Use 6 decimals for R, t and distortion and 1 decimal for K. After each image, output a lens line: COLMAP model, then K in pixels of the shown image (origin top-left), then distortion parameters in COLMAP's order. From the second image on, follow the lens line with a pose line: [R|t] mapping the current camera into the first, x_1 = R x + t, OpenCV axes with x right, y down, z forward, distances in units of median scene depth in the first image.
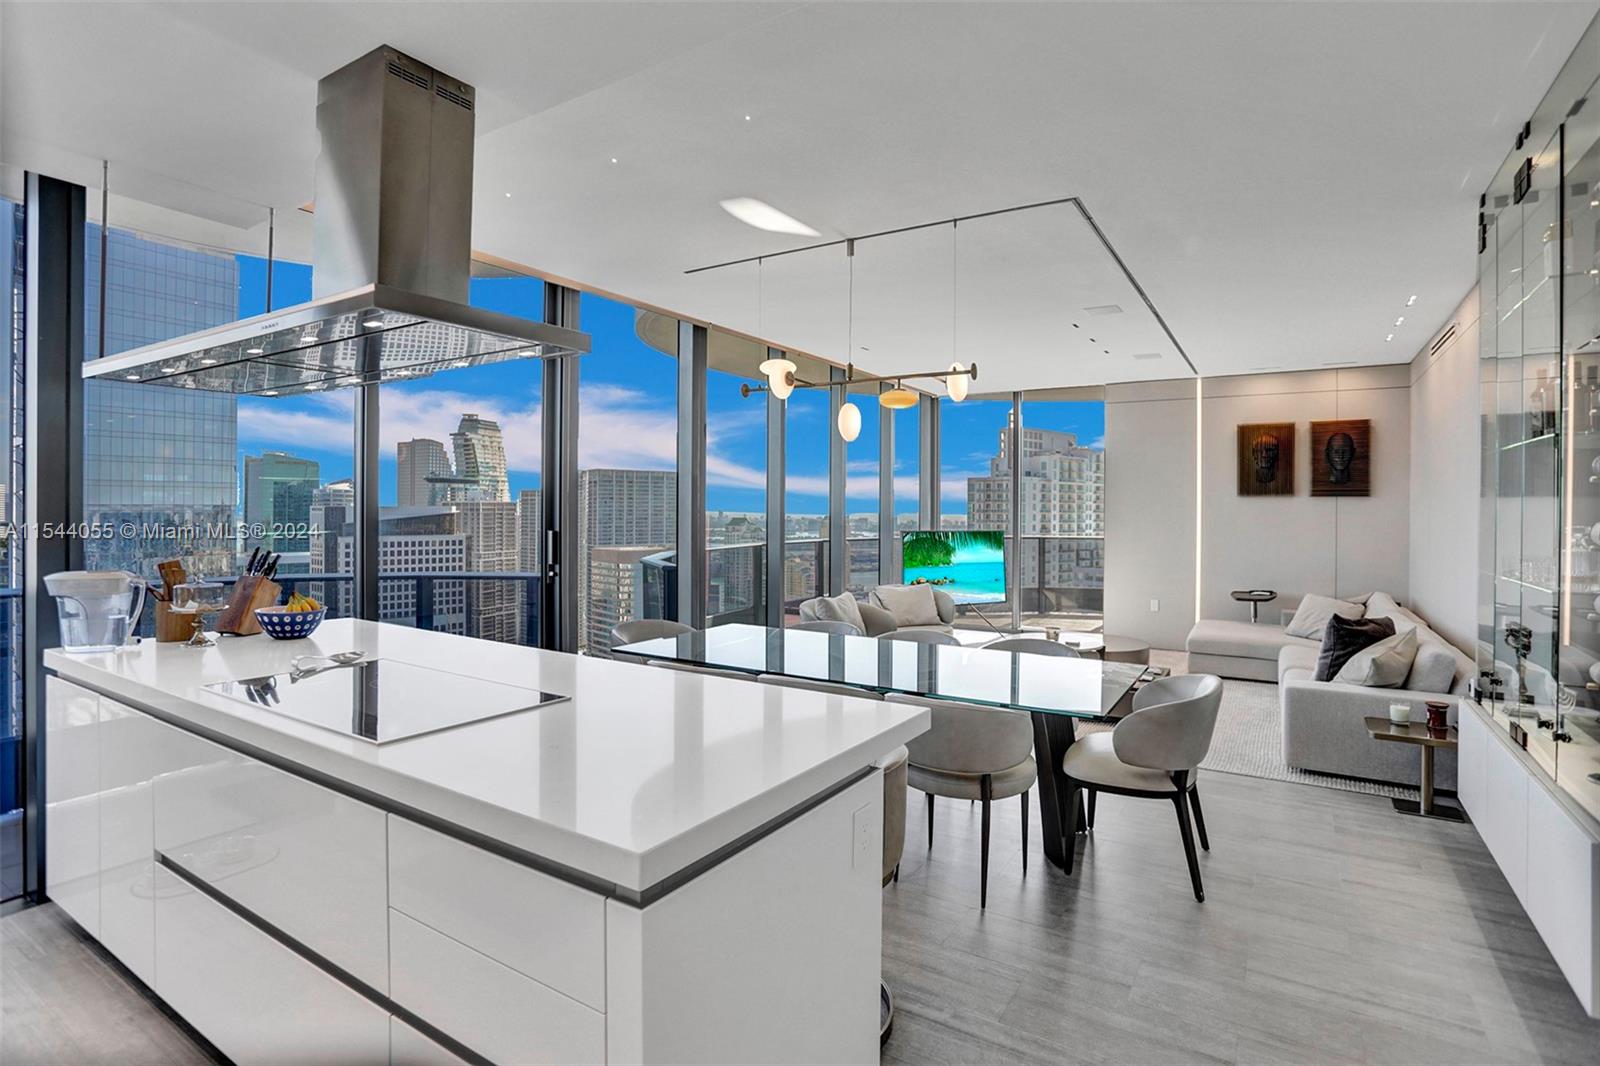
lens RADIAL K [[800.4, 0, 802.8], [0, 800.4, 510.9], [0, 0, 1]] dist [-0.061252, 0.032982]
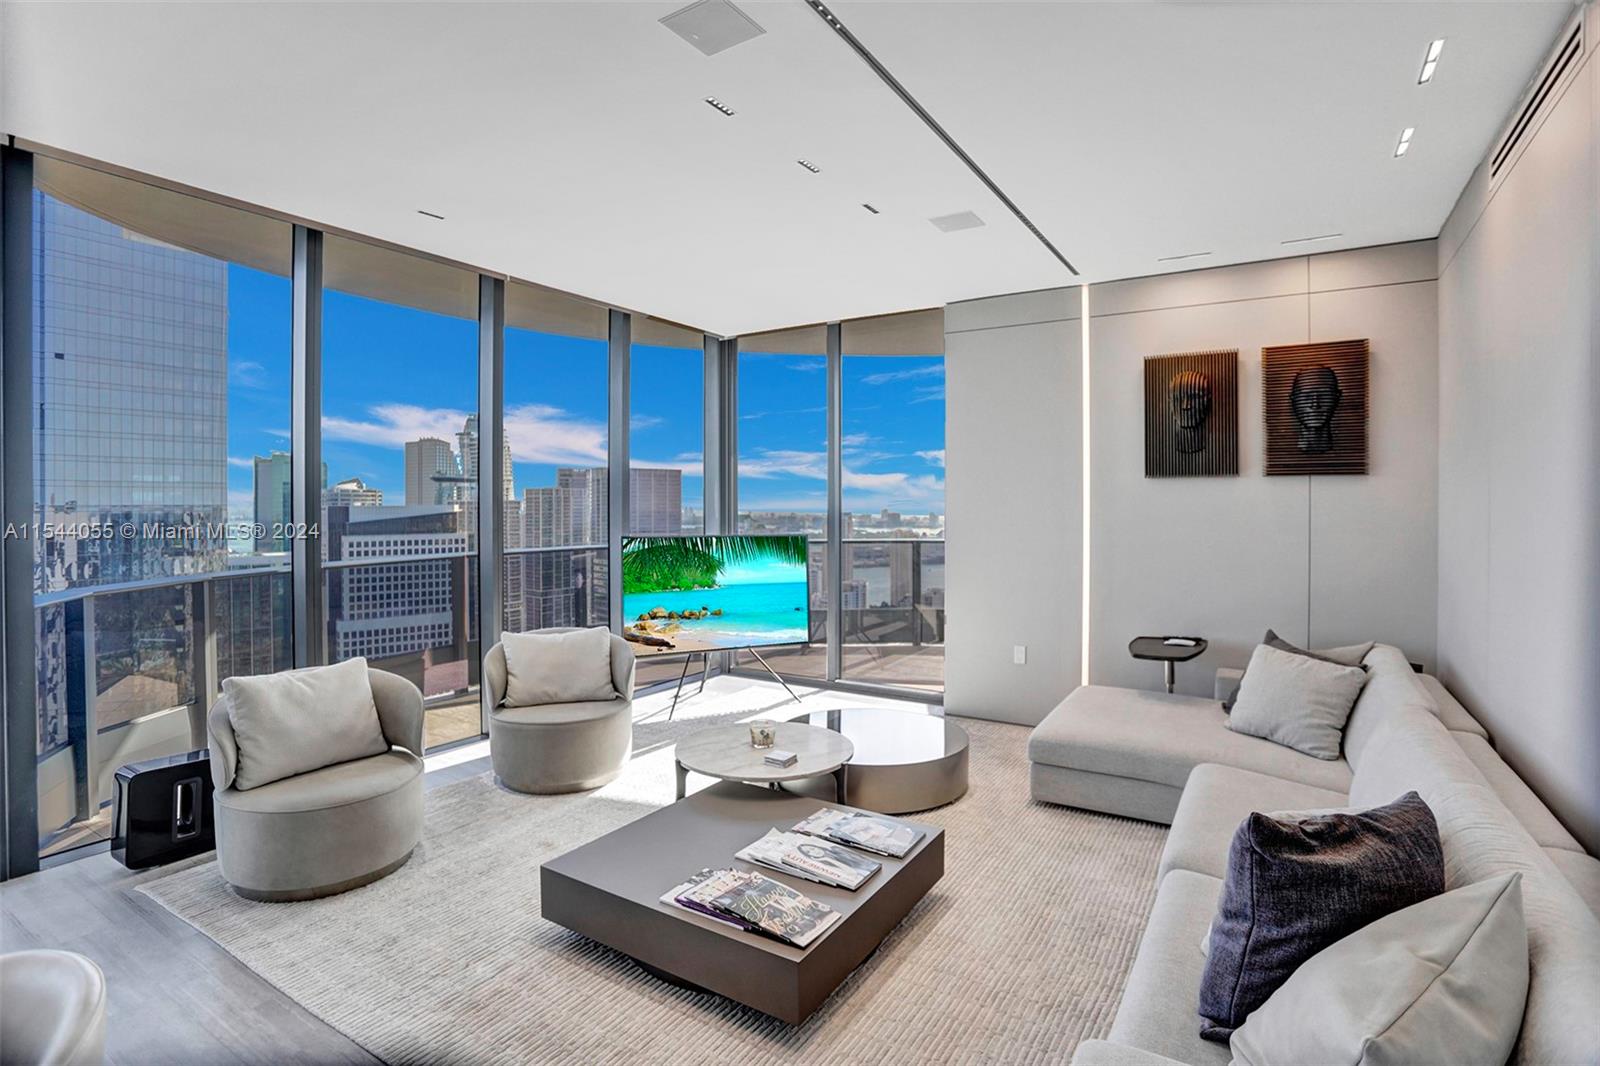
lens RADIAL K [[791.3, 0, 799.5], [0, 791.3, 509.1], [0, 0, 1]] dist [-0.052110, 0.023162]
pose [[0.999954, -0.006271, -0.007224, 0.296295], [0.006286, 0.999978, 0.002101, 0.002949], [0.007211, -0.002146, 0.999972, 0.406387]]
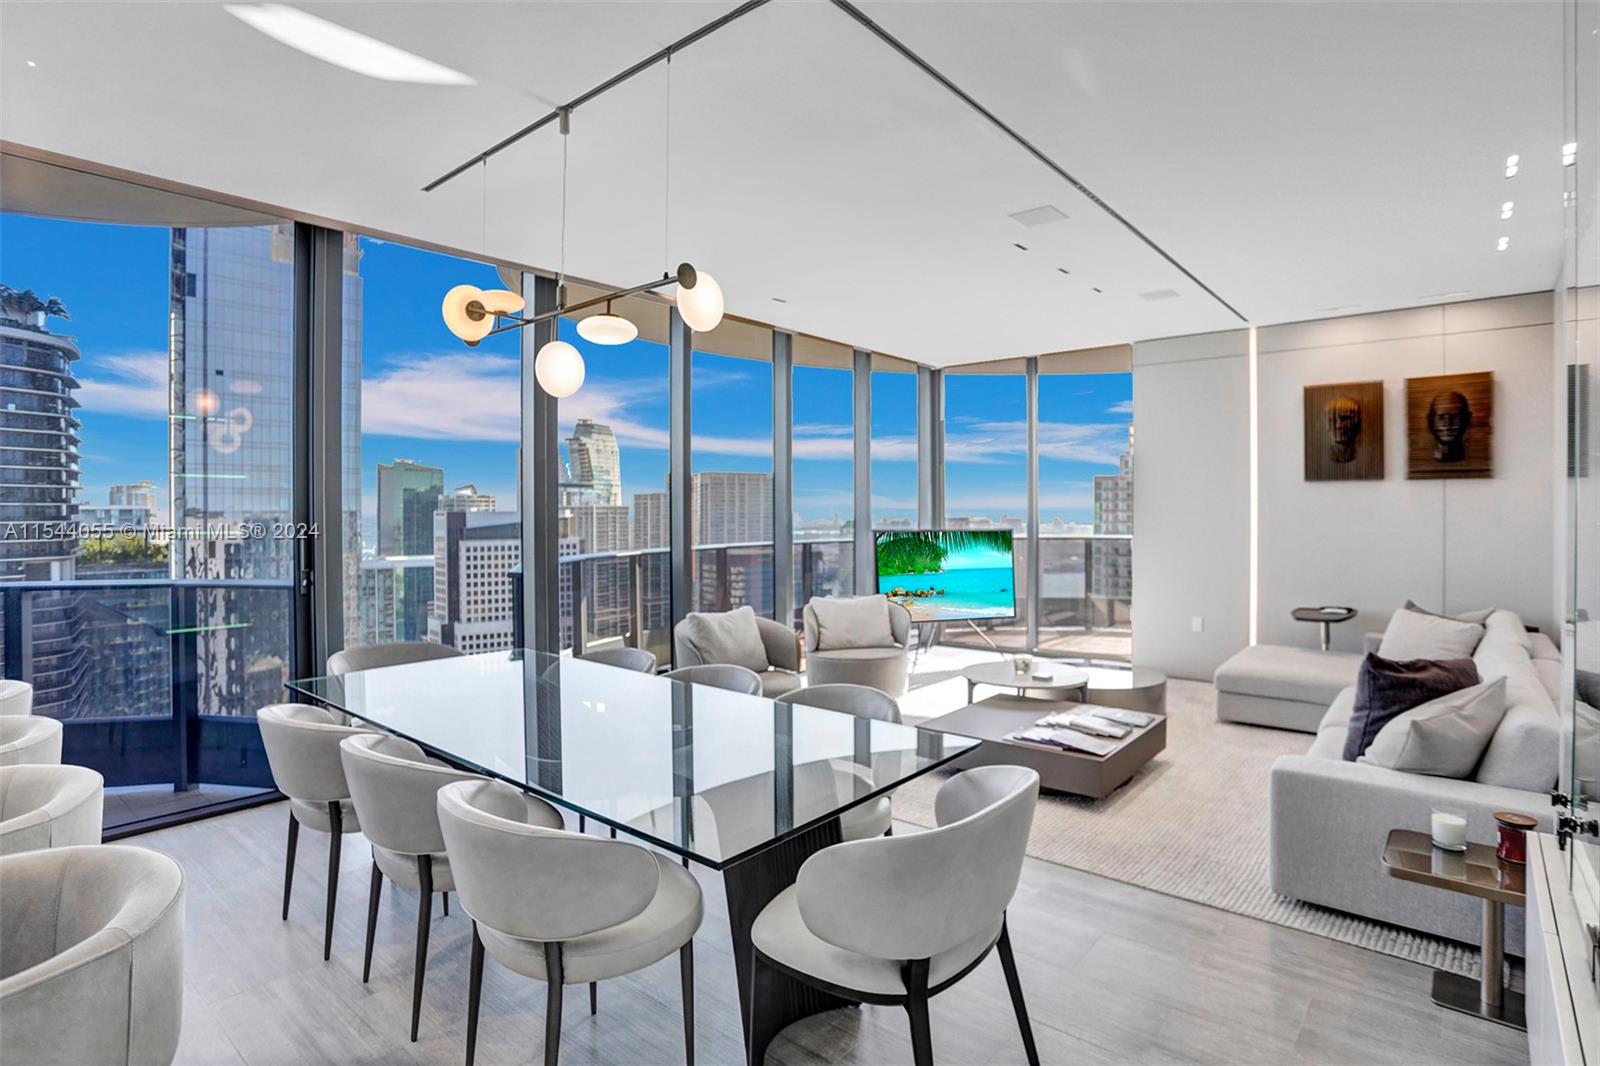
lens RADIAL K [[826.3, 0, 801.6], [0, 826.3, 513.0], [0, 0, 1]] dist [-0.053568, 0.024545]
pose [[0.990103, -0.007833, -0.140121, 0.186306], [0.007894, 0.999969, -0.000127, 0.008121], [0.140118, -0.000981, 0.990134, 0.165772]]
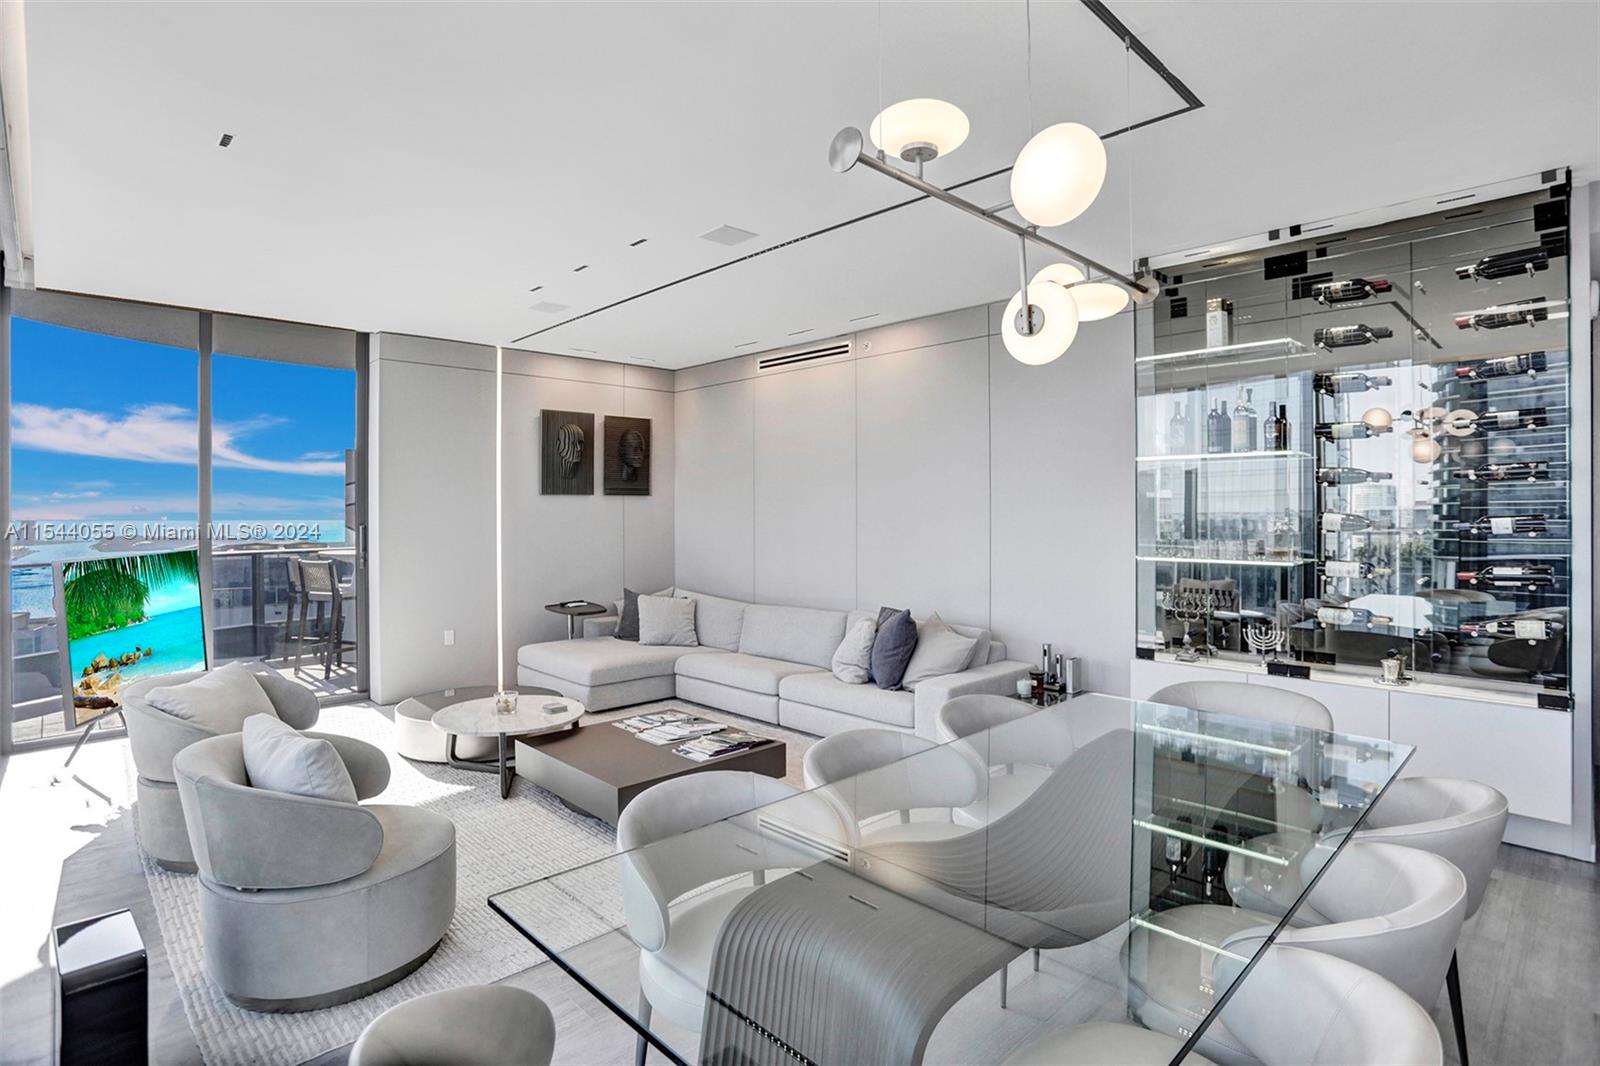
lens RADIAL K [[816.7, 0, 783.5], [0, 816.7, 495.9], [0, 0, 1]] dist [-0.054690, 0.027288]
pose [[0.234683, 0.010293, 0.972018, -0.242648], [0.006261, 0.999907, -0.012100, -0.003950], [-0.972052, 0.008925, 0.234596, 0.551842]]
